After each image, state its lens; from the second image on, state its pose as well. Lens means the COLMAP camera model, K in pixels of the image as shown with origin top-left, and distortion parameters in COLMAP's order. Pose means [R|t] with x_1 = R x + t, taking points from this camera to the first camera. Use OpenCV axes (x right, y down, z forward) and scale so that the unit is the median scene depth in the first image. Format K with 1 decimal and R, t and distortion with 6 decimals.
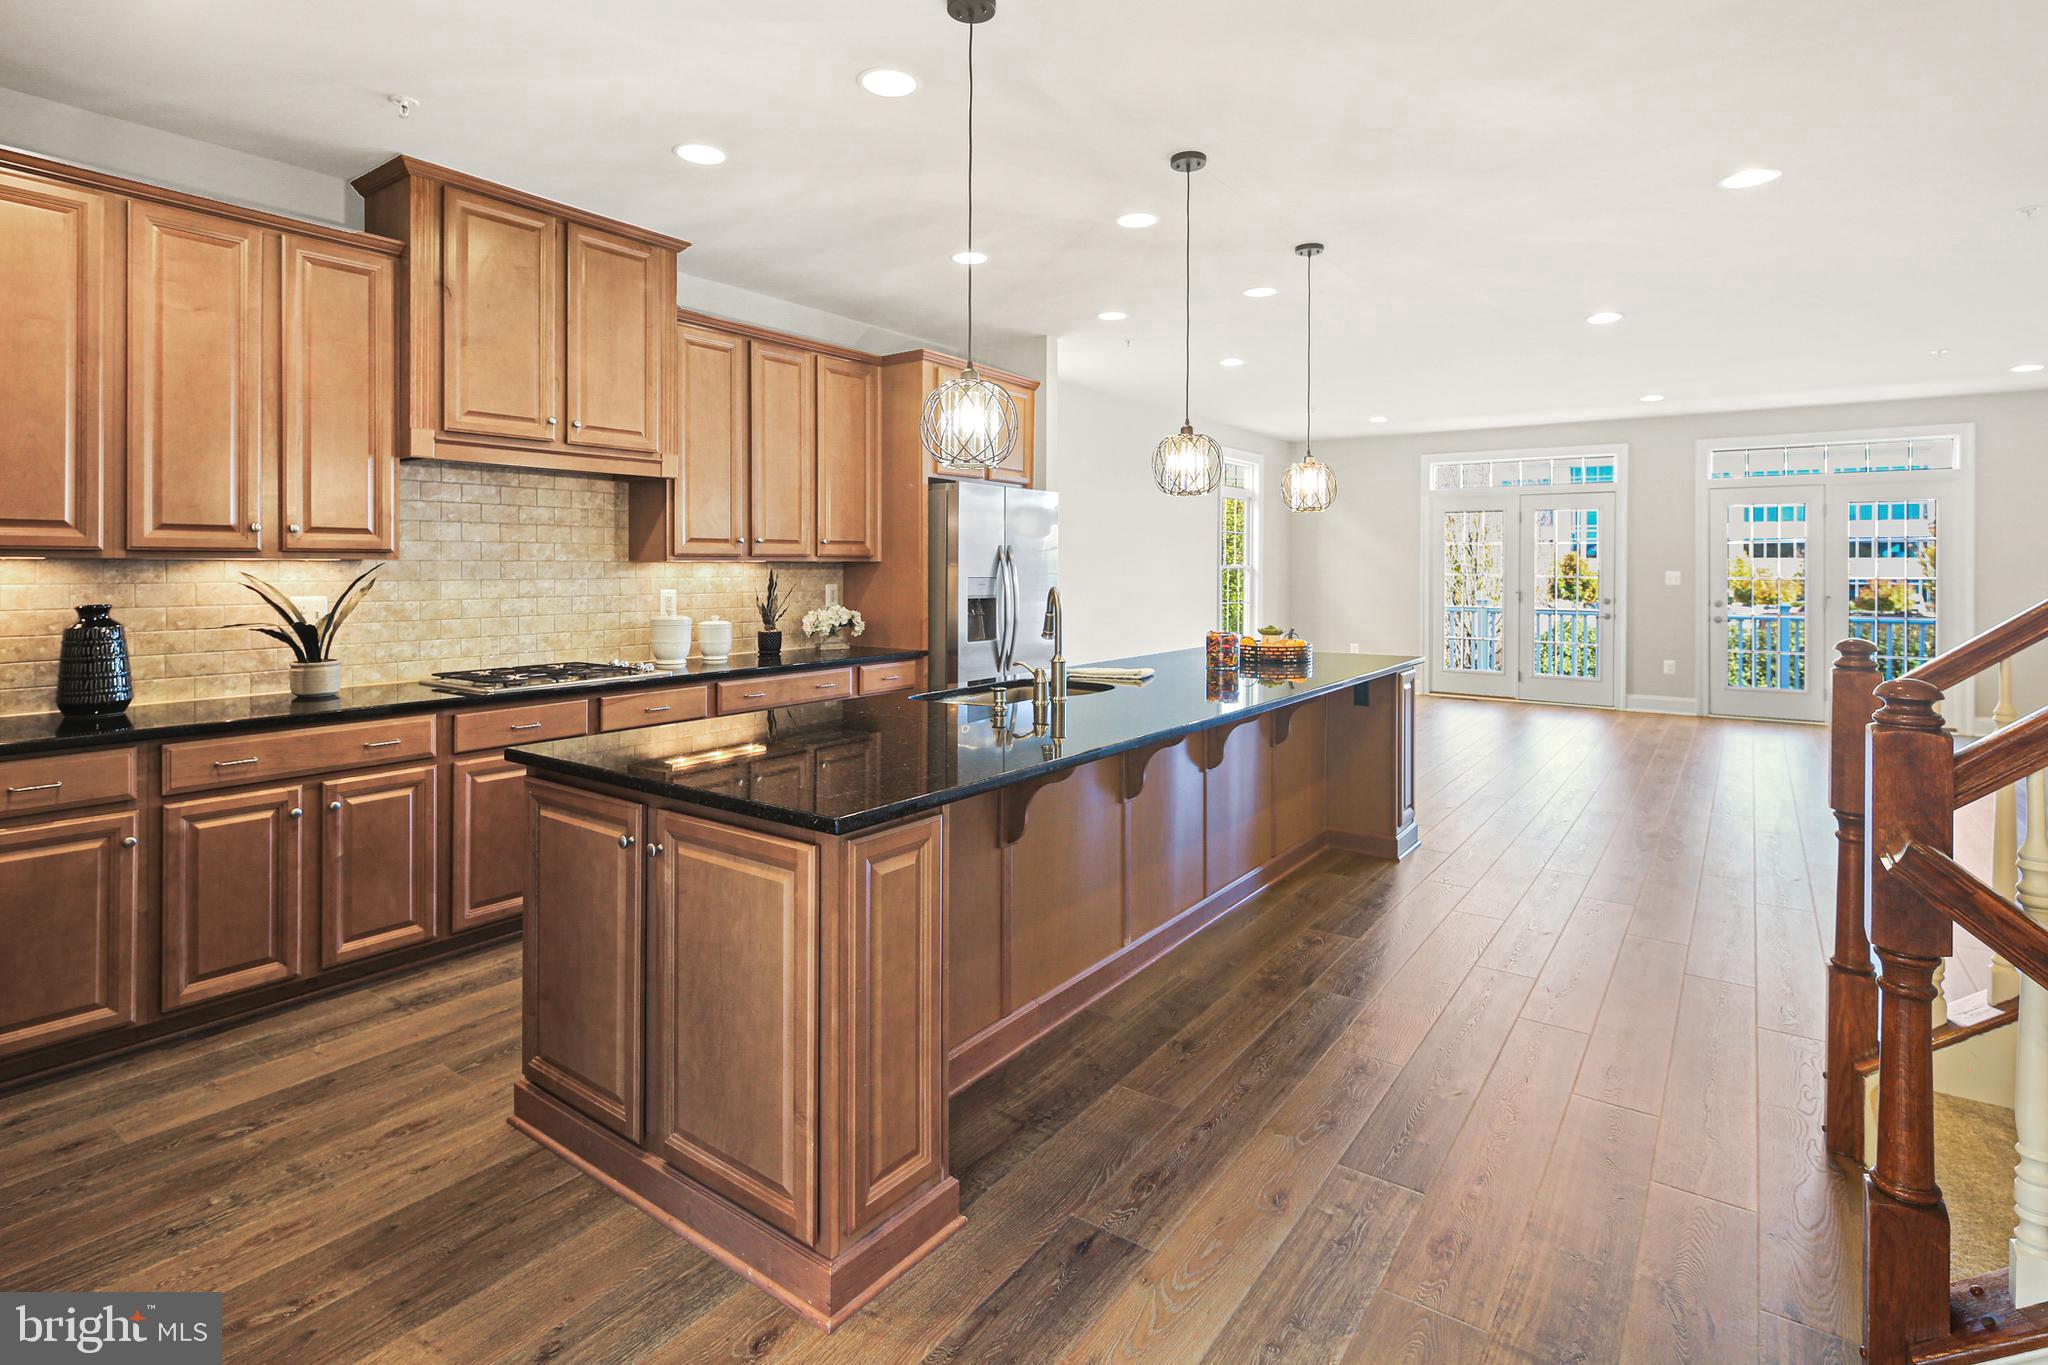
lens RADIAL K [[1009.6, 0, 1018.2], [0, 1009.6, 569.5], [0, 0, 1]] dist [-0.001306, -0.001447]
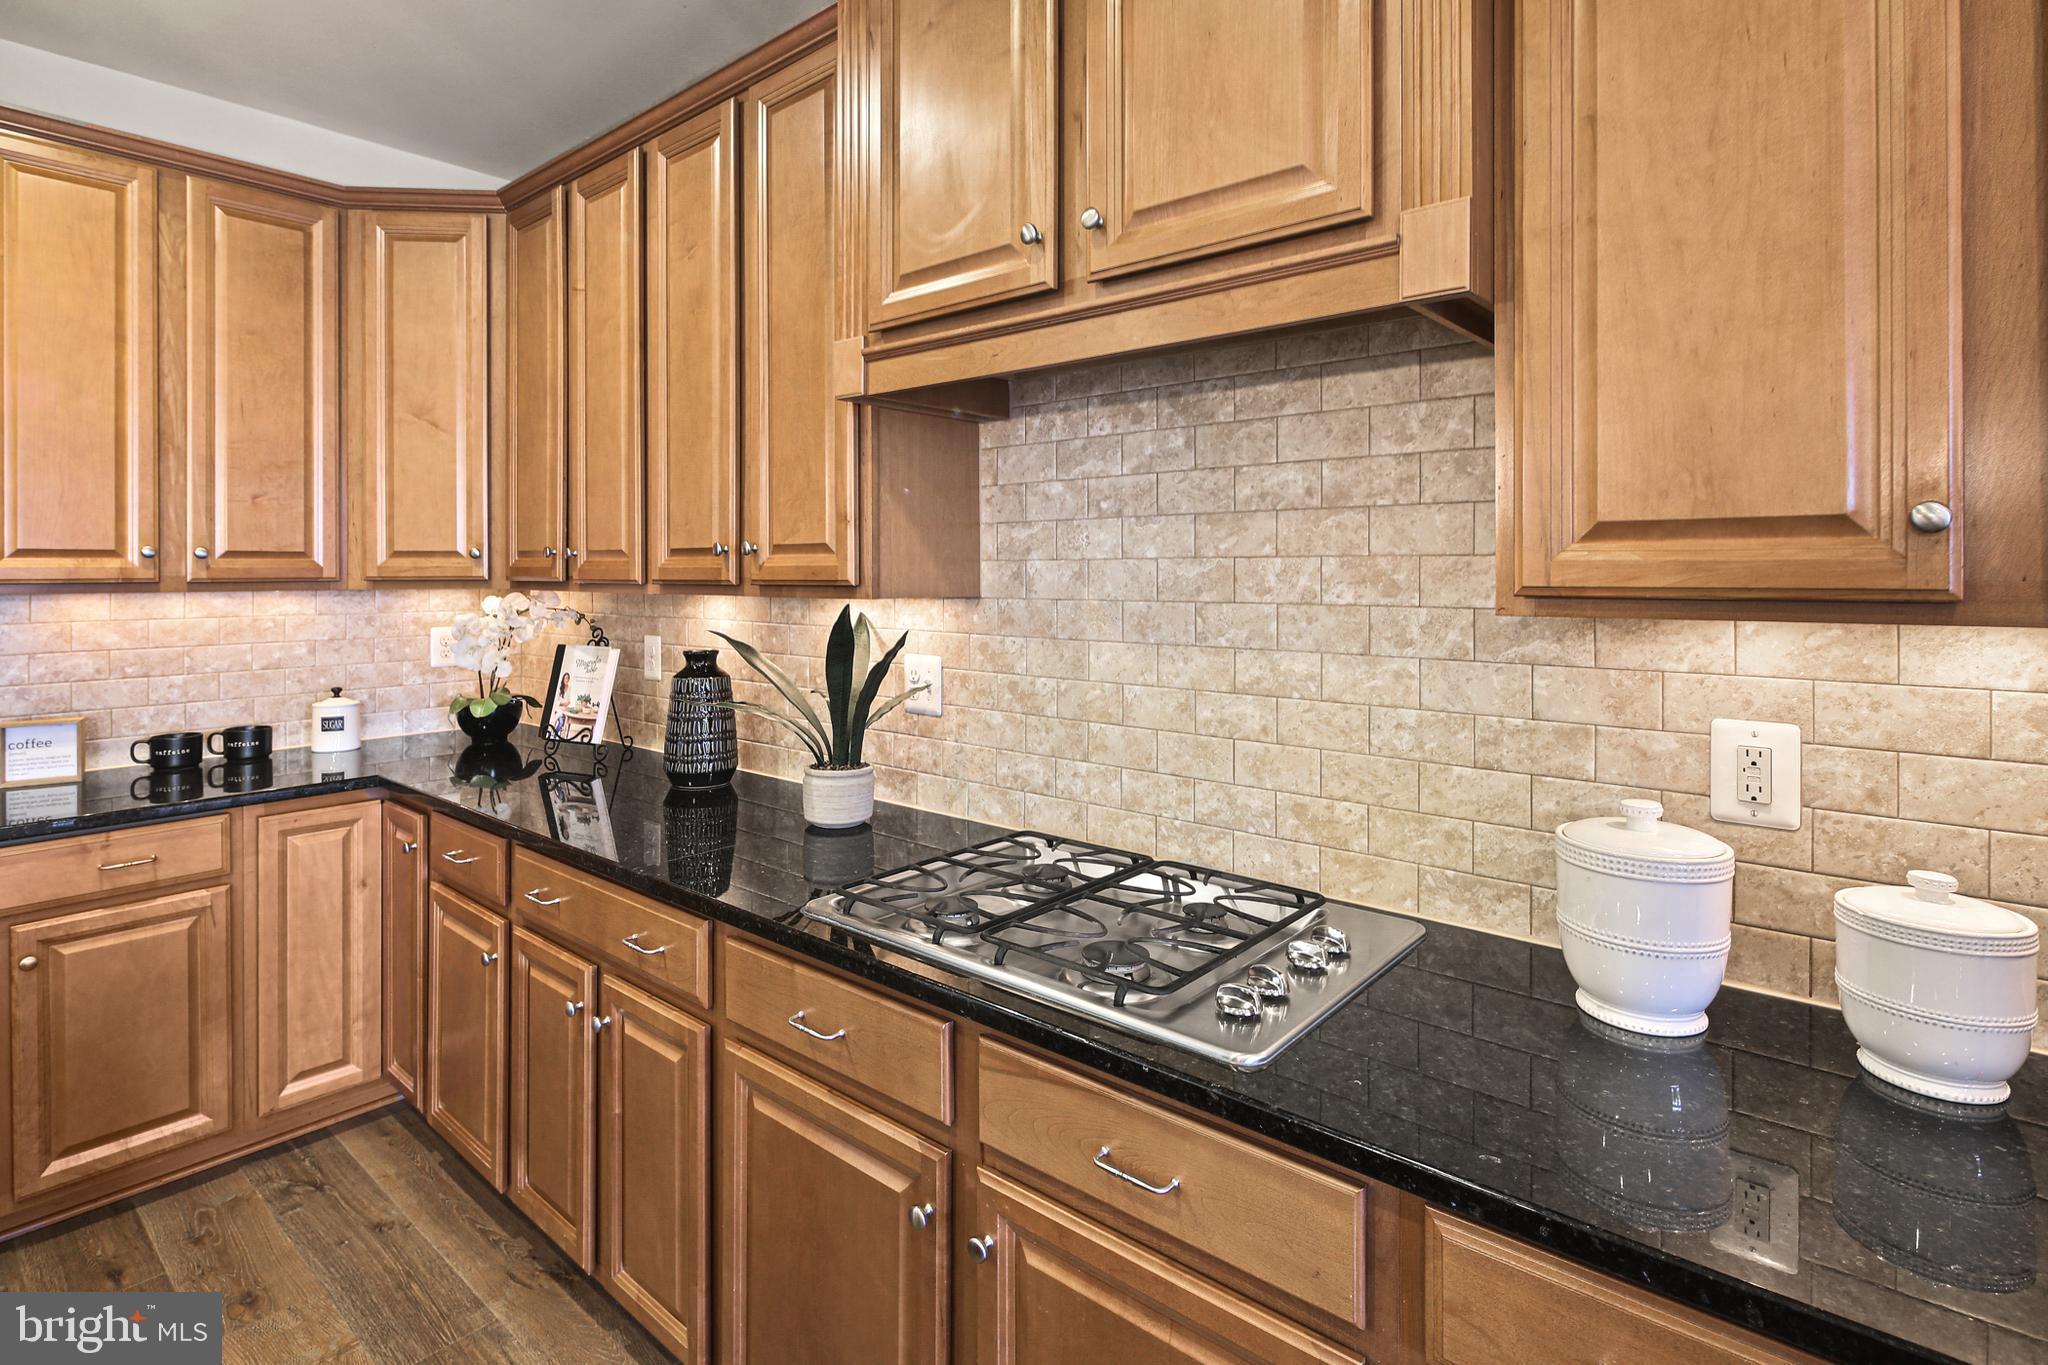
lens RADIAL K [[1009.6, 0, 1018.2], [0, 1009.6, 569.5], [0, 0, 1]] dist [-0.001306, -0.001447]
pose [[-0.073371, -0.004852, -0.997293, -0.099724], [-0.004359, 0.999980, -0.004545, -0.023915], [0.997295, 0.004014, -0.073391, 1.148245]]
